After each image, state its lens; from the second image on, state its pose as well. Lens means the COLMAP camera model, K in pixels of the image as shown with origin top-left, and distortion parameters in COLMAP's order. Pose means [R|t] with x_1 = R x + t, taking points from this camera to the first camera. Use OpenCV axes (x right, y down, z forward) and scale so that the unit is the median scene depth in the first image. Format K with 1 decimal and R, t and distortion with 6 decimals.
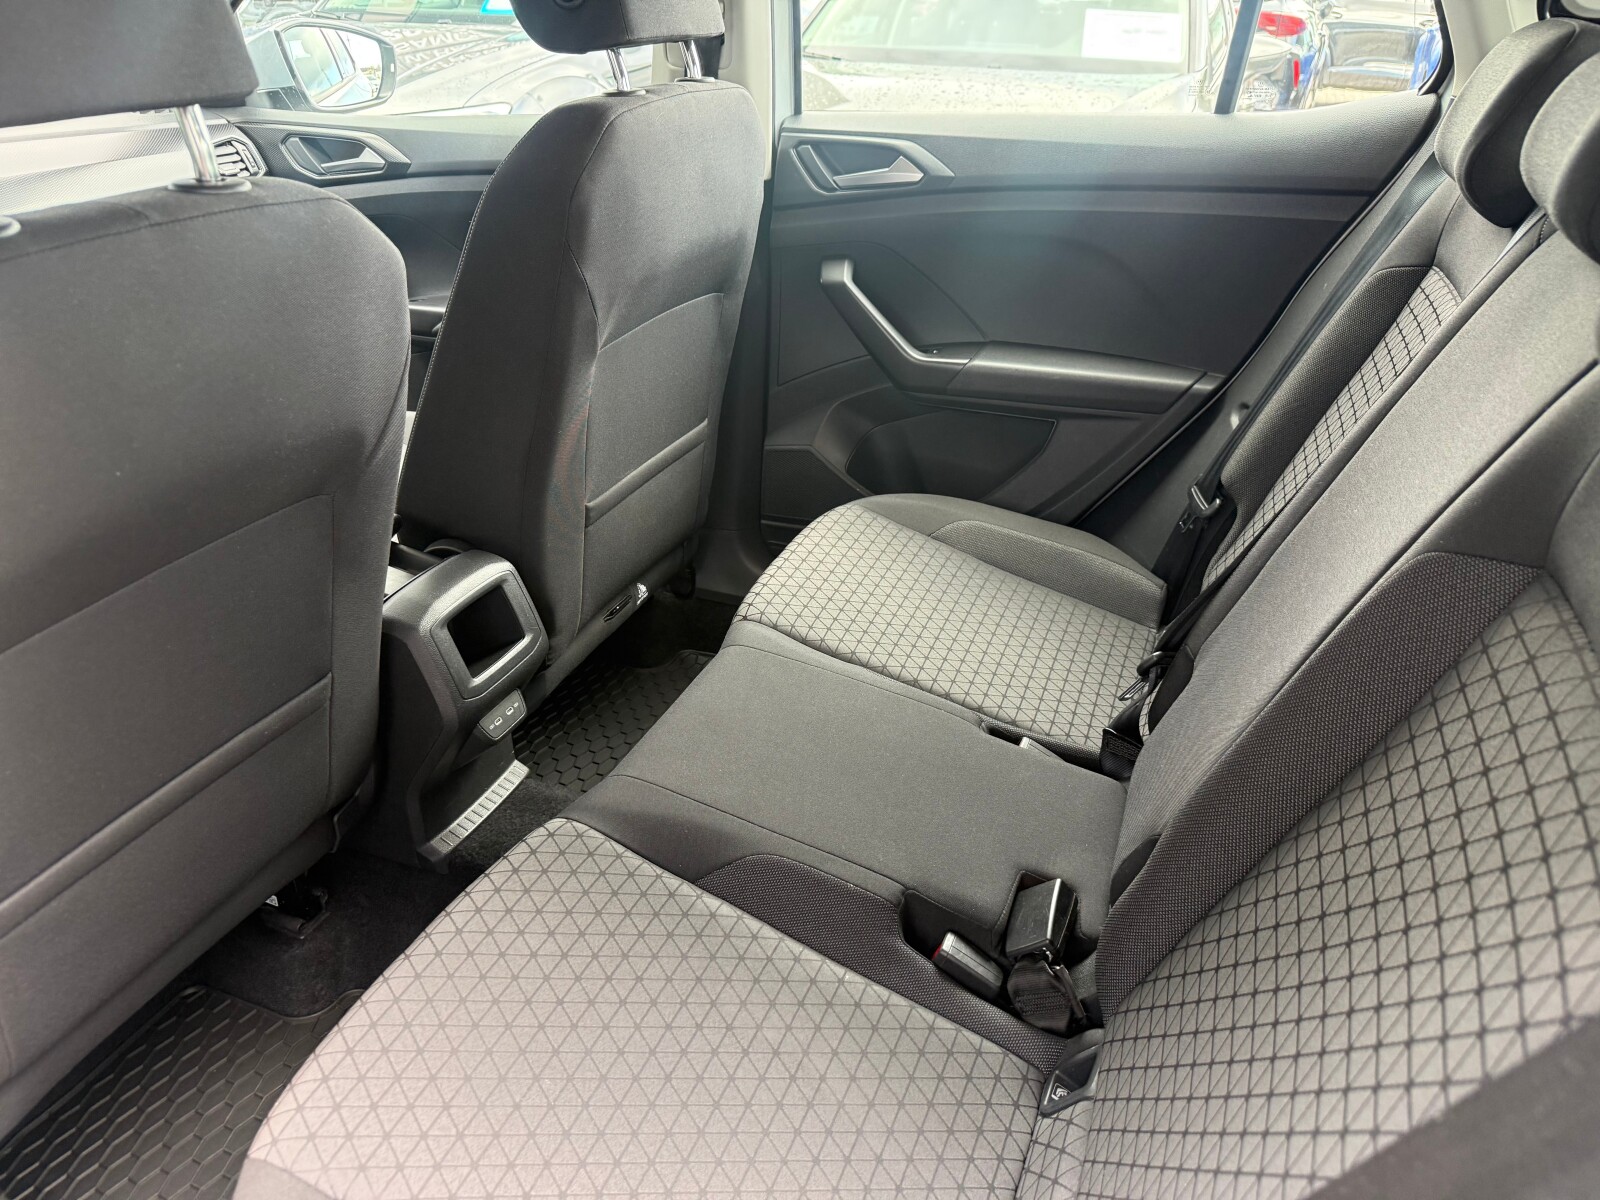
lens RADIAL K [[1142.2, 0, 797.7], [0, 1142.2, 598.6], [0, 0, 1]] dist [0.078758, -0.111505]
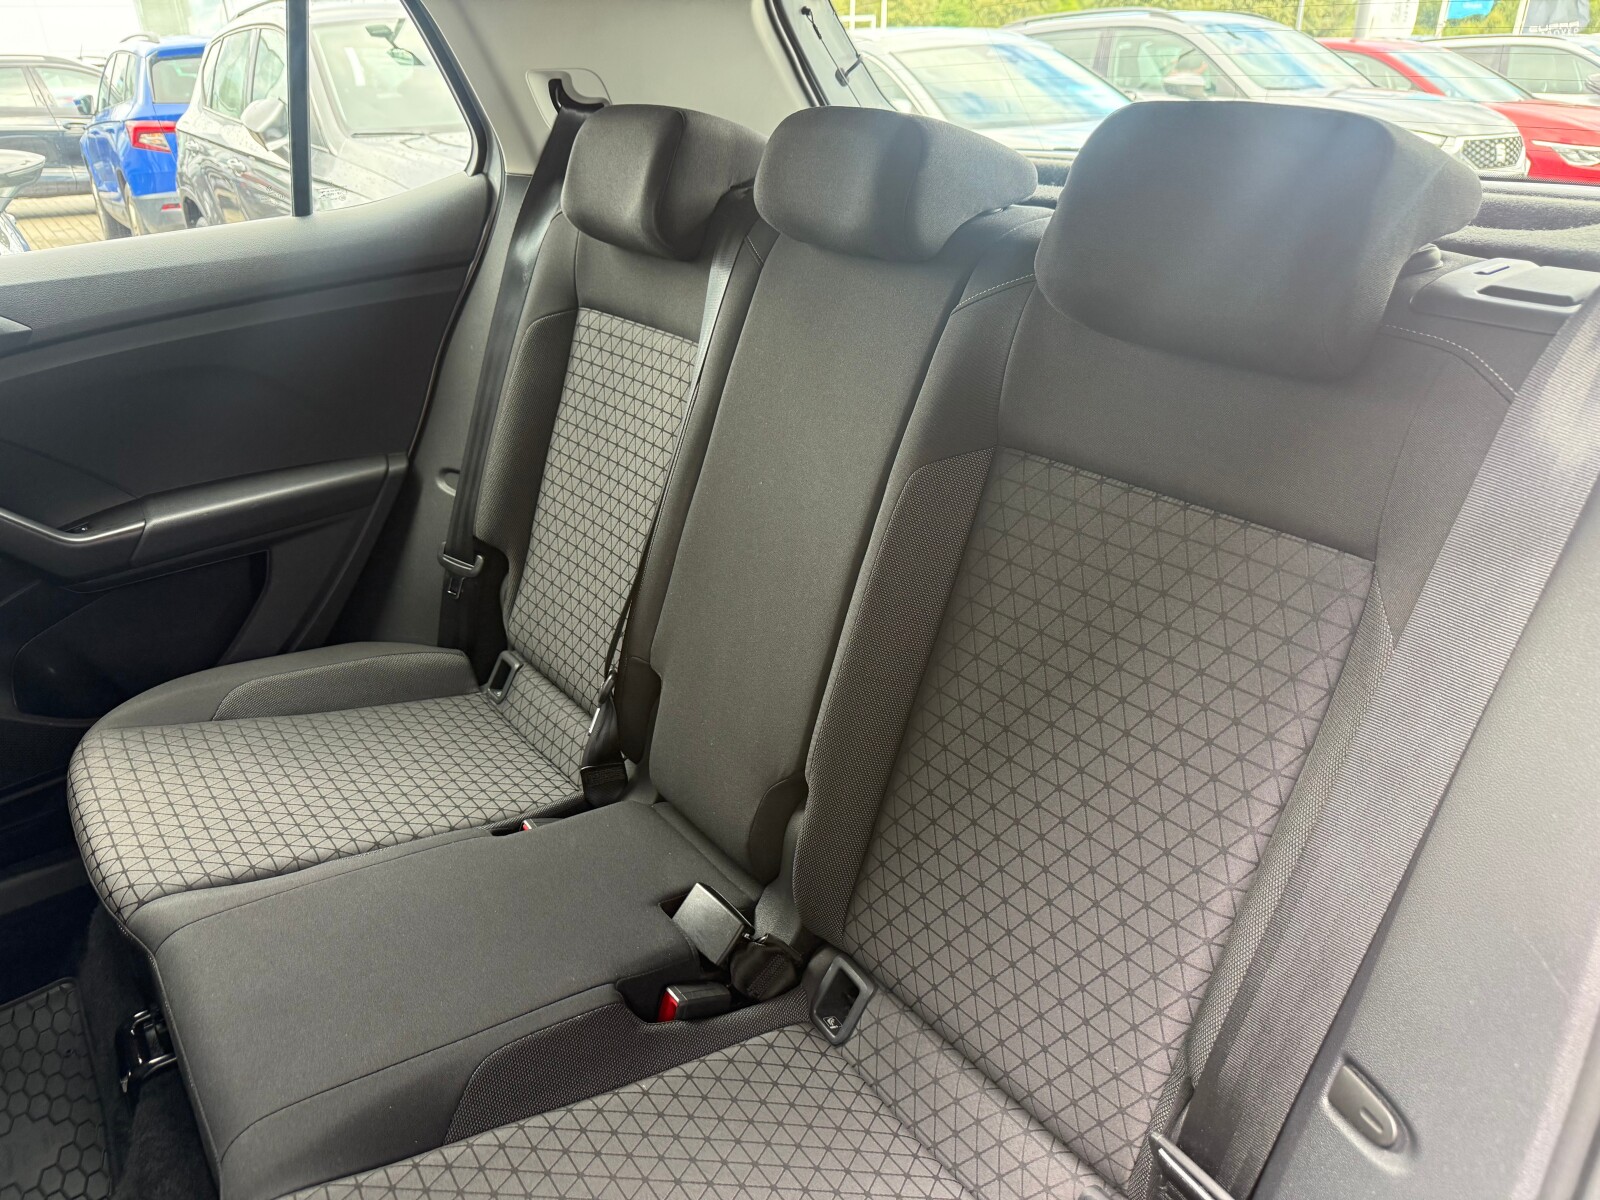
lens RADIAL K [[1142.2, 0, 793.5], [0, 1142.2, 600.0], [0, 0, 1]] dist [0.078758, -0.111505]
pose [[0.509406, -0.385840, 0.769177, -0.312109], [0.437688, 0.885761, 0.154453, -0.083074], [-0.740901, 0.257980, 0.620090, 0.129738]]
